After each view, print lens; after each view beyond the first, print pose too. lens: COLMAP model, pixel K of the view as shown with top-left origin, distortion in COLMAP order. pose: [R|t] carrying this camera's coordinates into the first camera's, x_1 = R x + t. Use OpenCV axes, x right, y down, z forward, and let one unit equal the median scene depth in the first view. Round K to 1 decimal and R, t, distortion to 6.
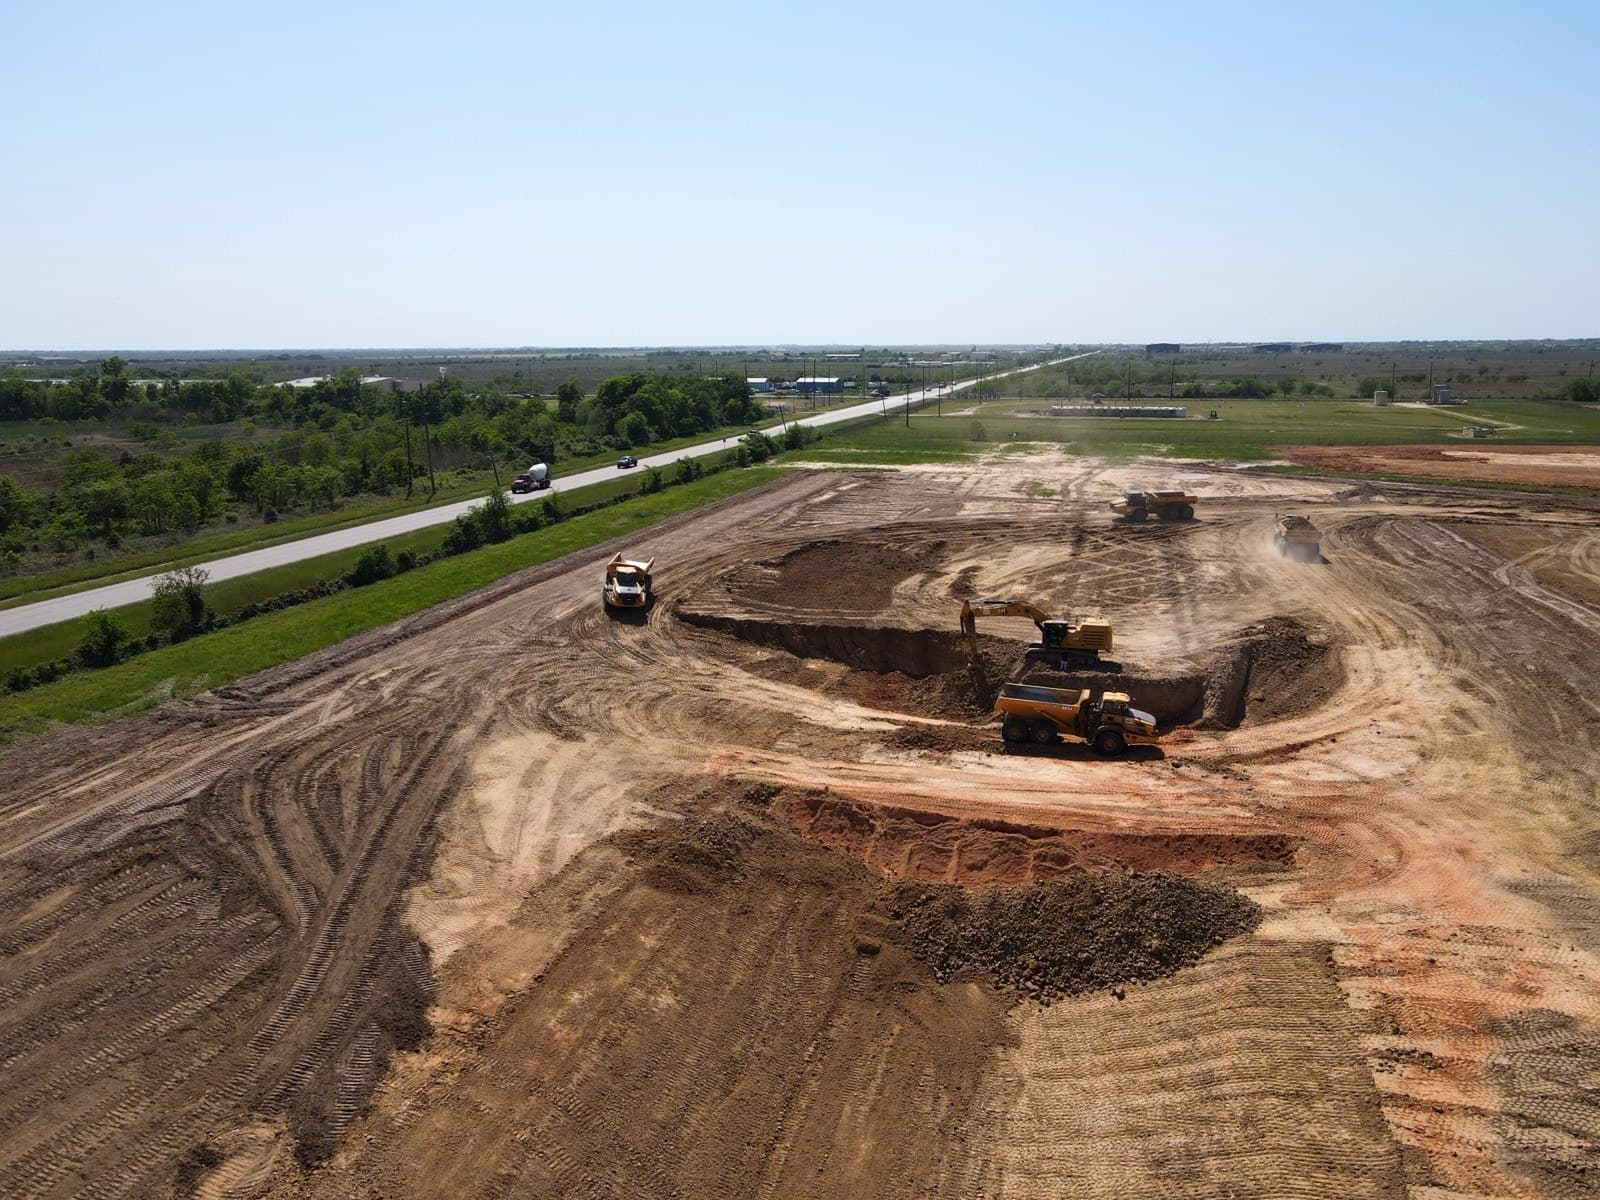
lens RADIAL K [[1154.6, 0, 800.0], [0, 1154.6, 600.0], [0, 0, 1]] dist [-0.007678, 0.060246]
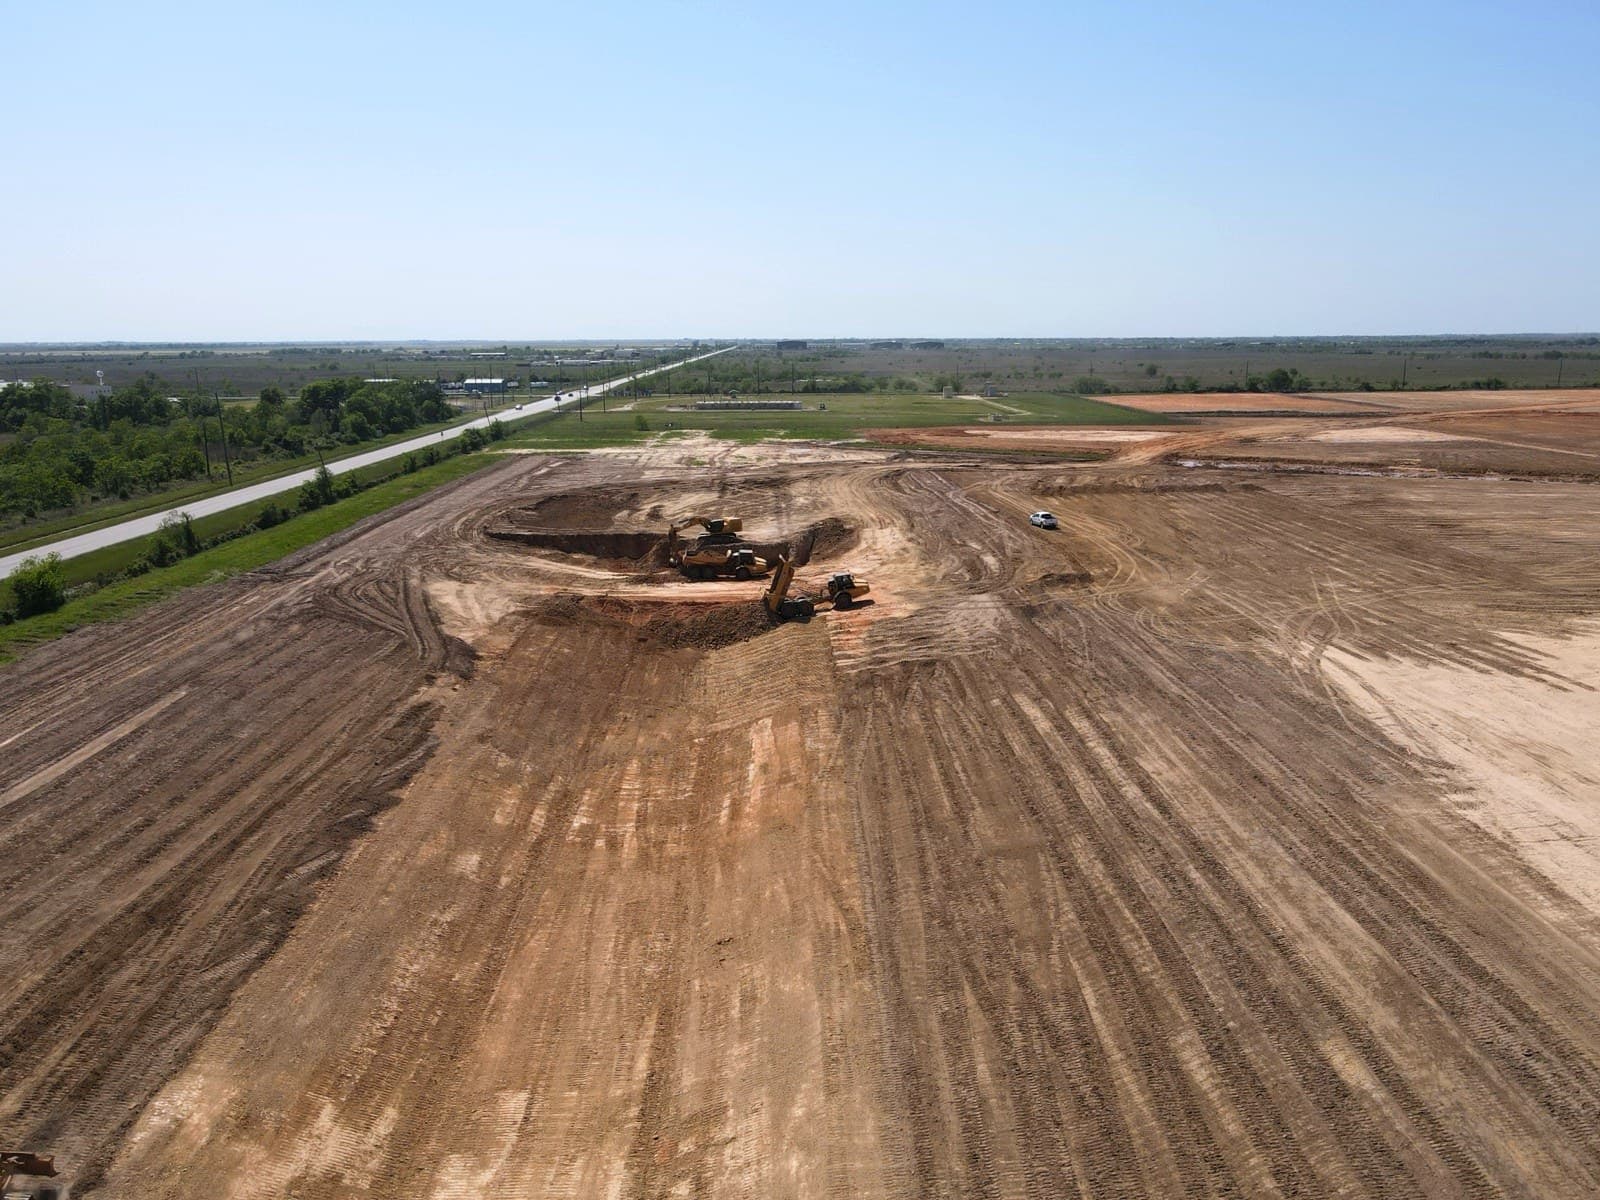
lens RADIAL K [[1170.1, 0, 798.7], [0, 1170.1, 587.7], [0, 0, 1]] dist [-0.021770, 0.060473]
pose [[0.954982, -0.061149, 0.290292, -0.120316], [0.063546, 0.997978, 0.001171, 0.081344], [-0.289777, 0.017329, 0.956937, -0.510020]]
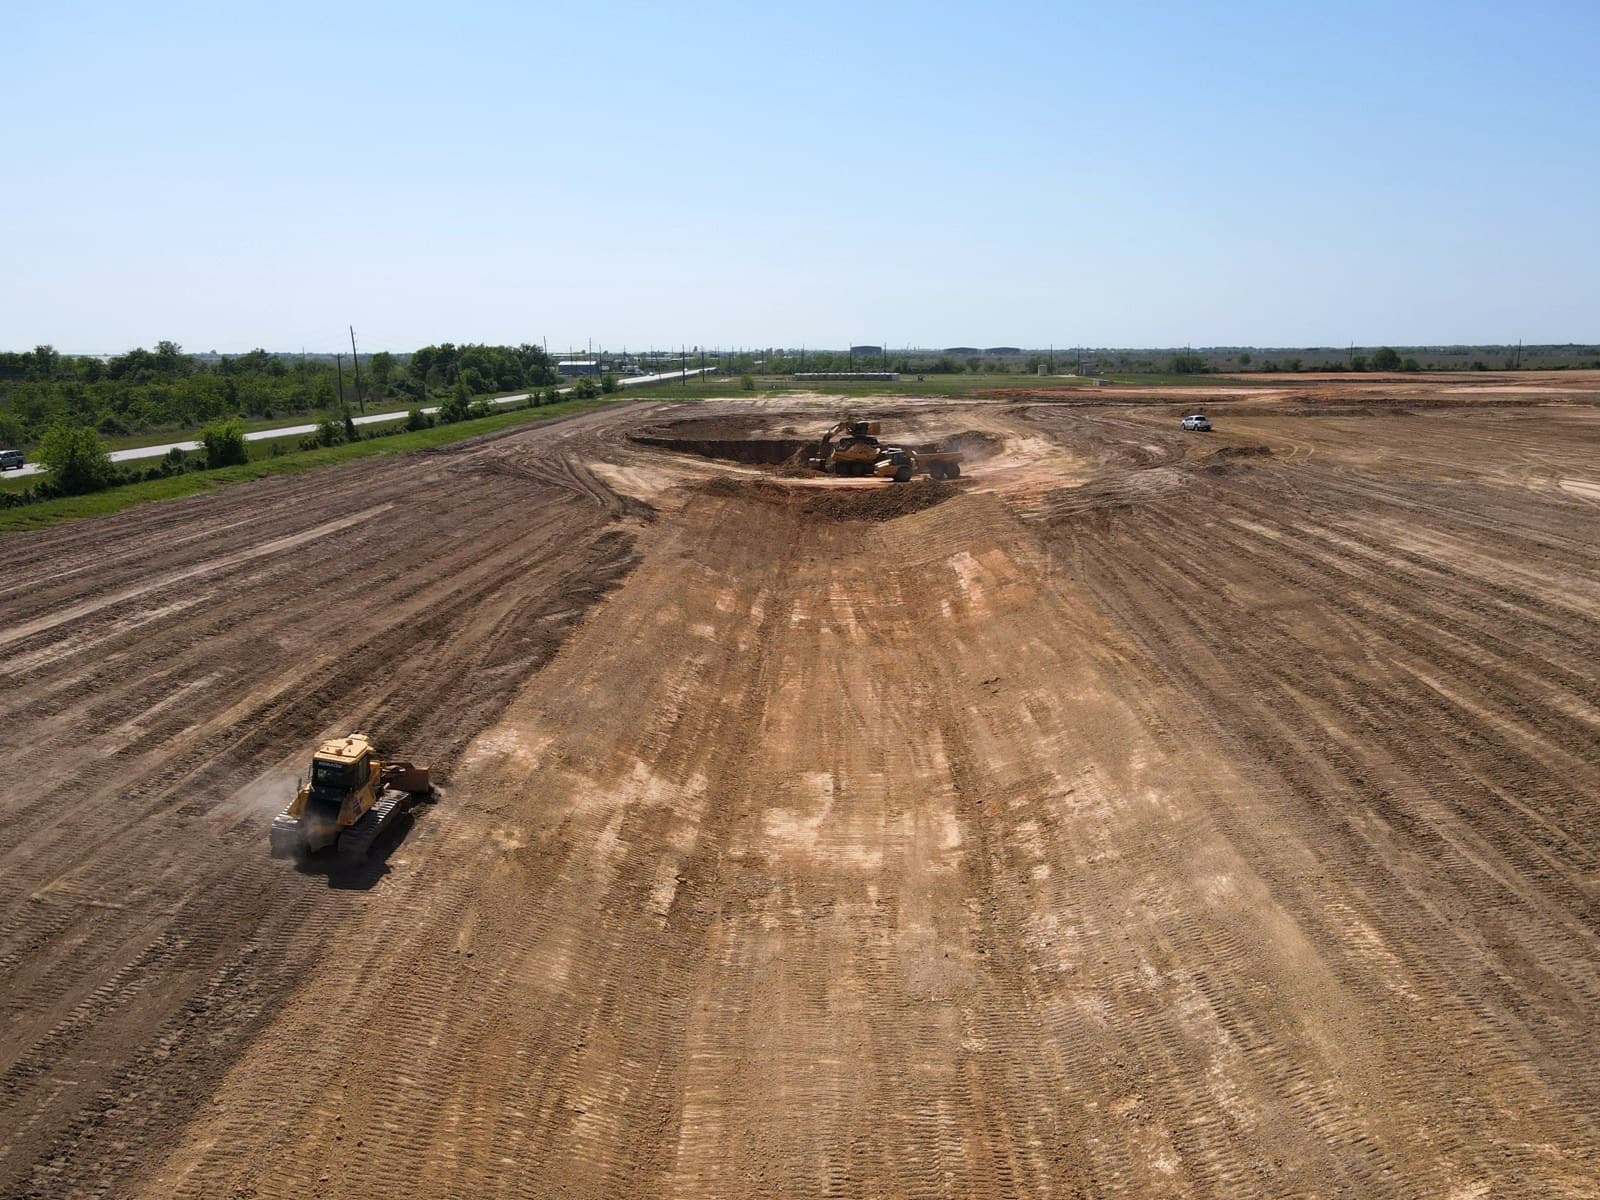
lens RADIAL K [[1165.4, 0, 800.0], [0, 1165.4, 600.0], [0, 0, 1]] dist [-0.016567, 0.060765]
pose [[0.970268, -0.051154, 0.236567, -0.194893], [0.053259, 0.998578, -0.002512, 0.182794], [-0.236102, 0.015036, 0.971612, -0.473609]]
